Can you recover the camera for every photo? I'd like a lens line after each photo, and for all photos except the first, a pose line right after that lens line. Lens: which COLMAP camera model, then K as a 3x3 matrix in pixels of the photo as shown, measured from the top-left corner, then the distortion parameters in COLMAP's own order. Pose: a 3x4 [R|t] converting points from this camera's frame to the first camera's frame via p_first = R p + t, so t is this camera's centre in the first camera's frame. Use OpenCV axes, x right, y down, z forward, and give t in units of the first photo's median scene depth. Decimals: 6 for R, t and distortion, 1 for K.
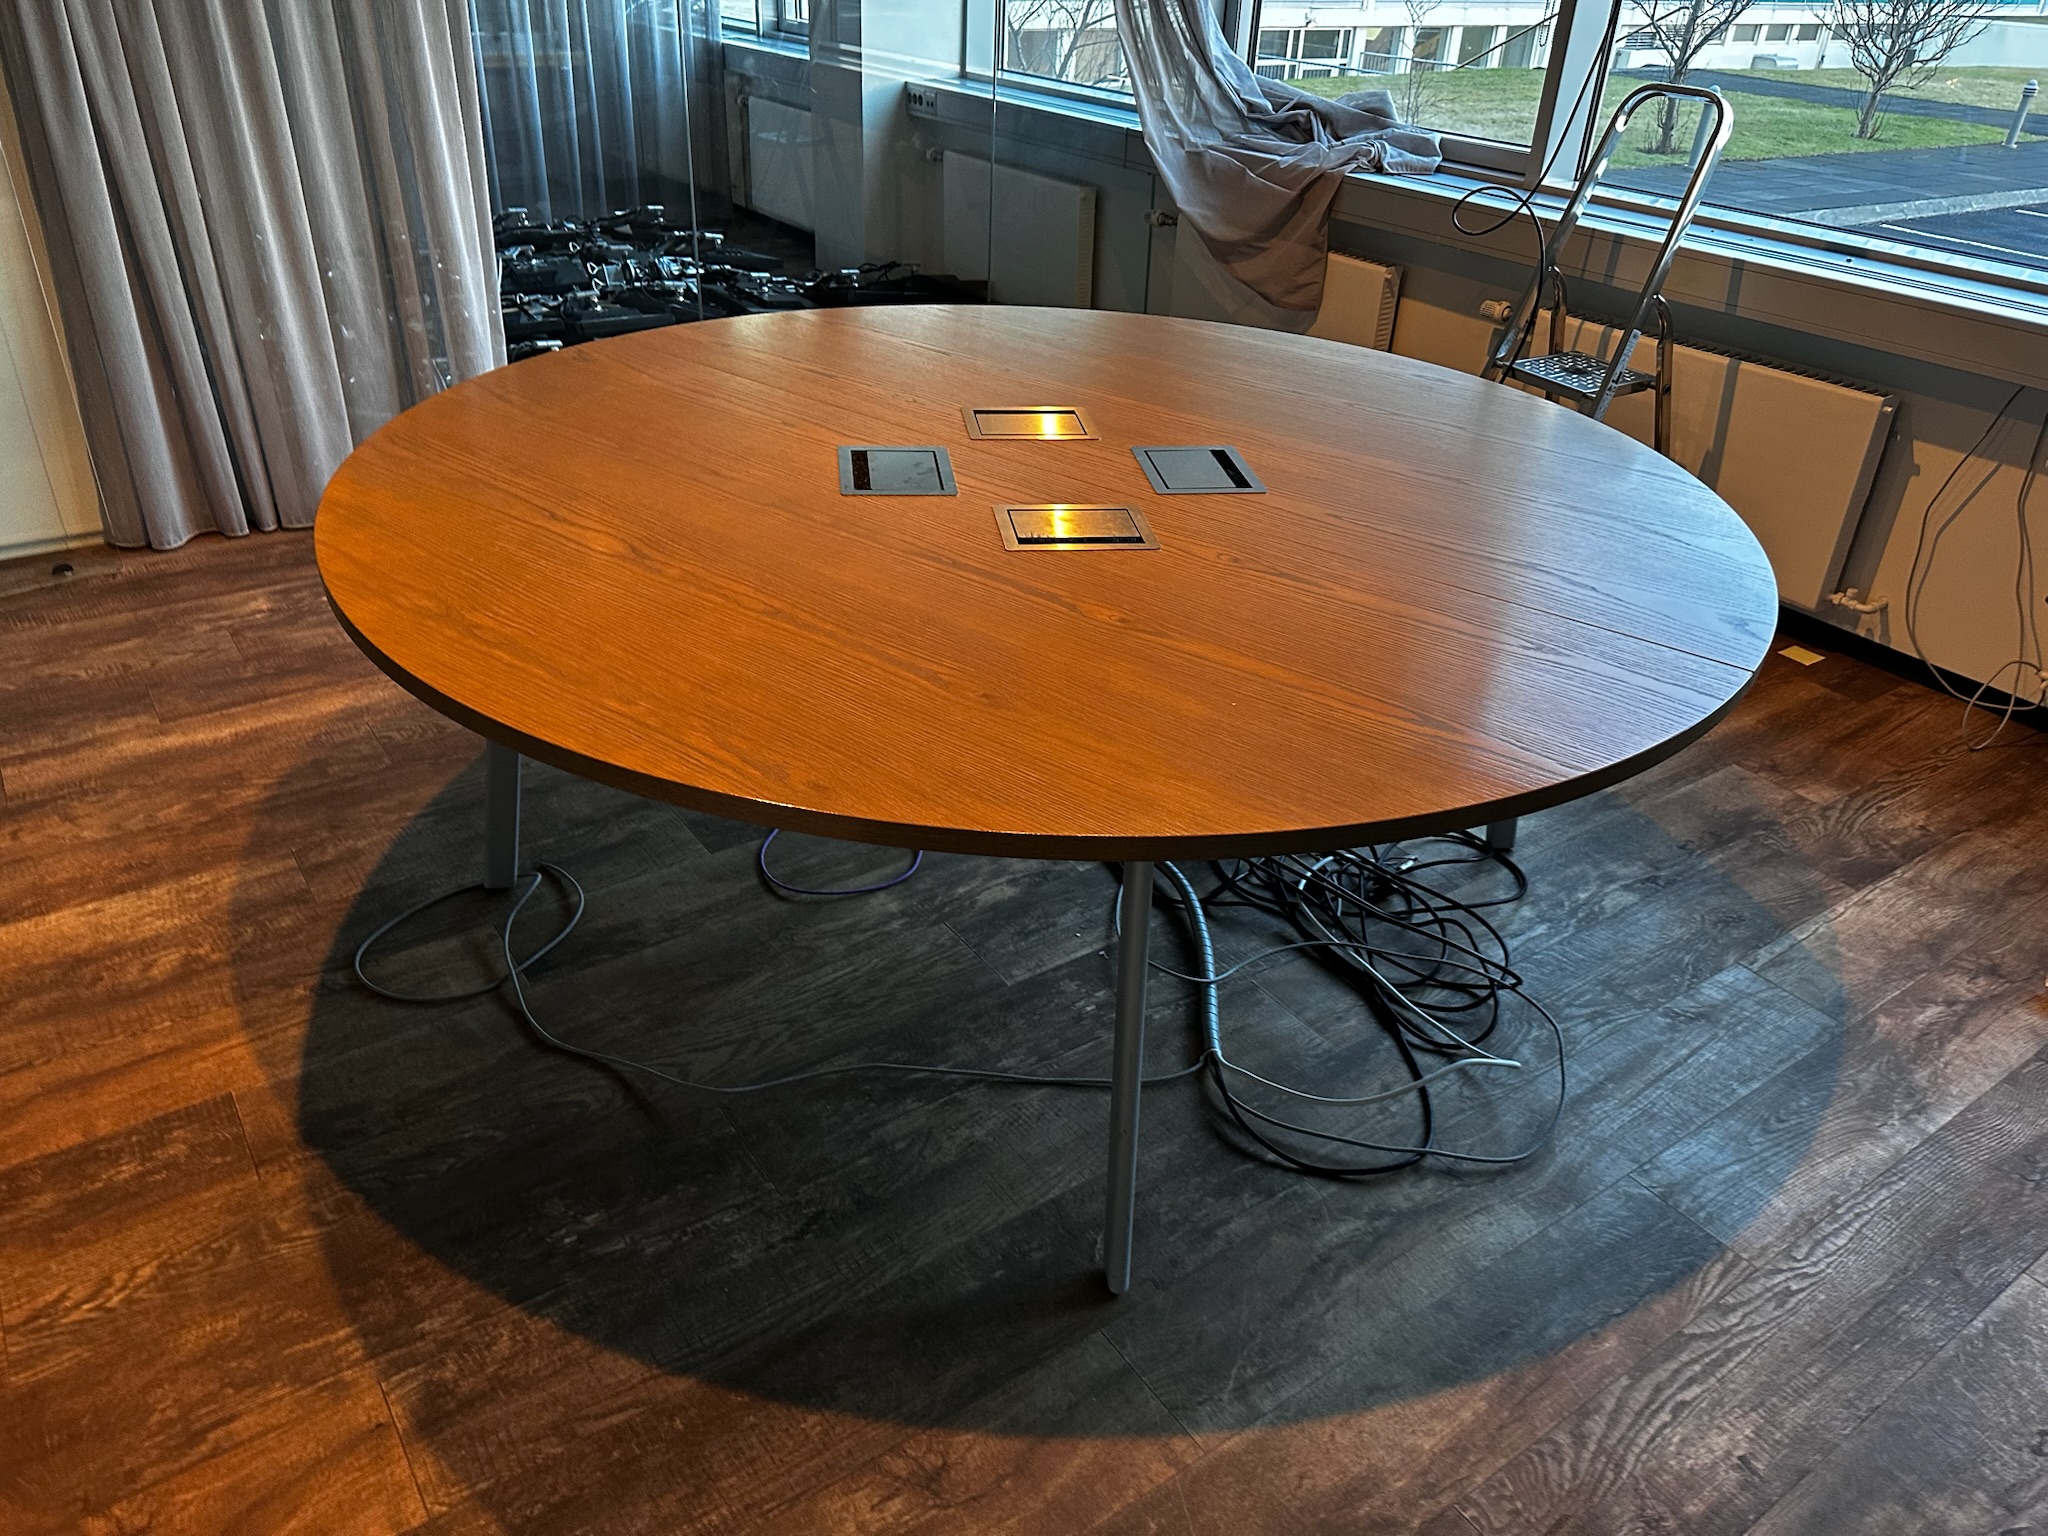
lens RADIAL K [[1456.0, 0, 1016.6], [0, 1456.0, 769.6], [0, 0, 1]] dist [0.013835, -0.020838]
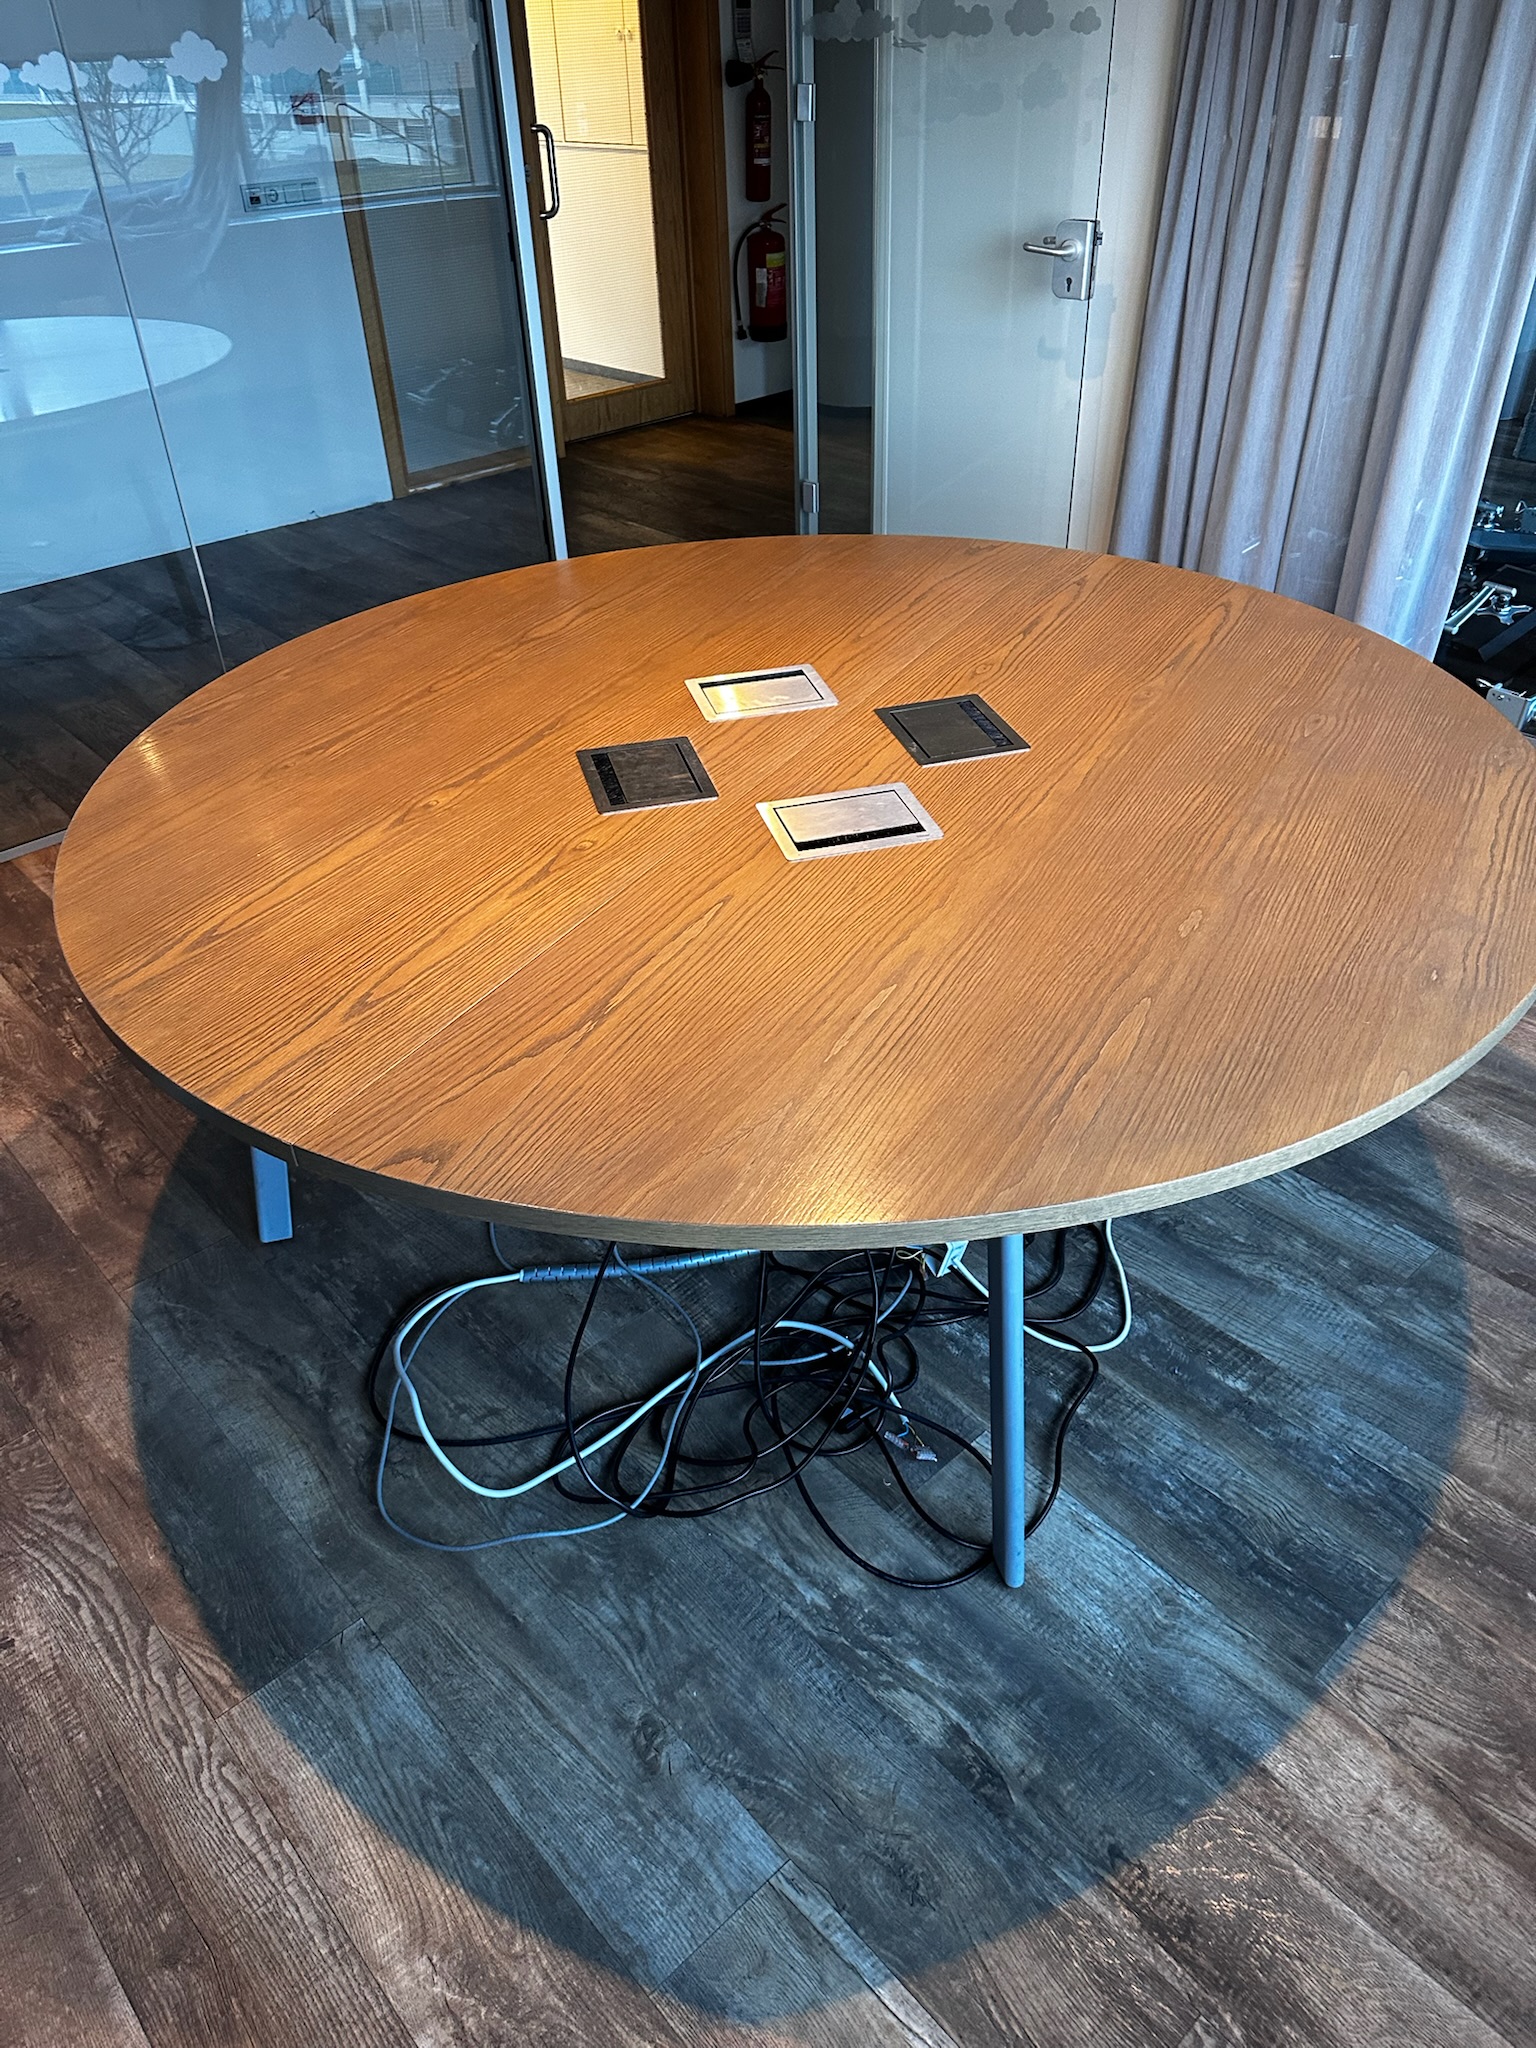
lens RADIAL K [[1460.9, 0, 752.7], [0, 1460.9, 1018.4], [0, 0, 1]] dist [0.007477, -0.012365]
pose [[0.120948, 0.527955, -0.840616, 1.008471], [-0.471375, 0.775811, 0.419432, -0.500932], [0.873600, 0.345516, 0.342698, 0.769889]]
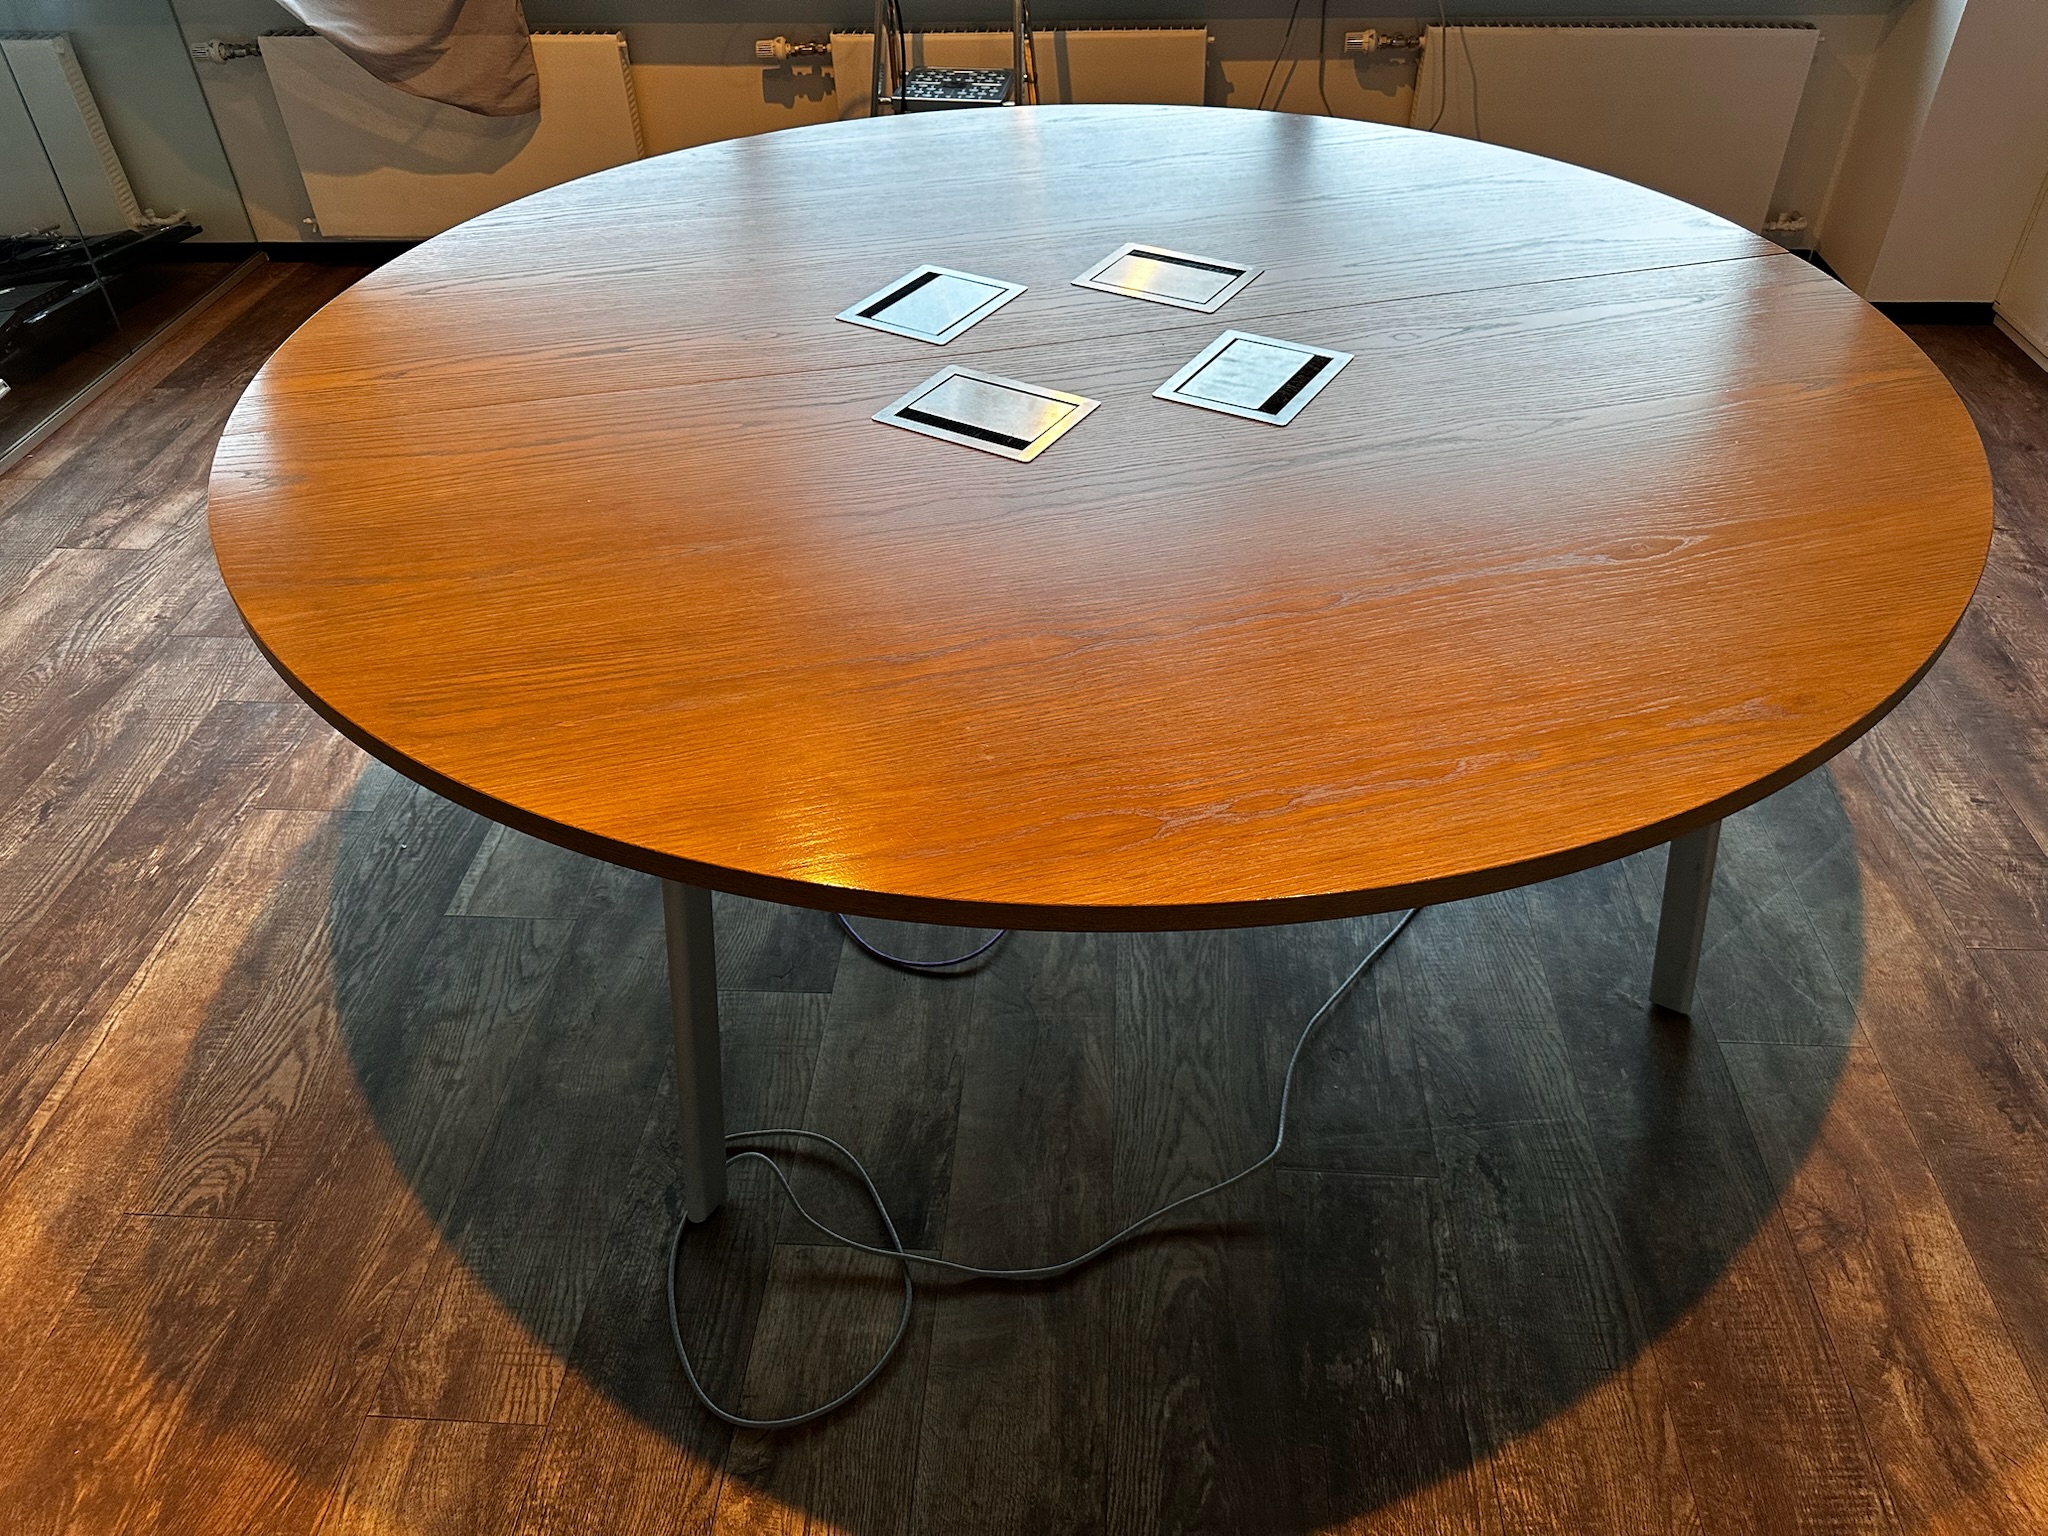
lens RADIAL K [[1460.9, 0, 1038.5], [0, 1460.9, 777.3], [0, 0, 1]] dist [0.007477, -0.012365]
pose [[0.615169, -0.540749, 0.573723, -0.665839], [0.436382, 0.839613, 0.323451, -0.303434], [-0.656611, 0.051385, 0.752477, 0.439736]]
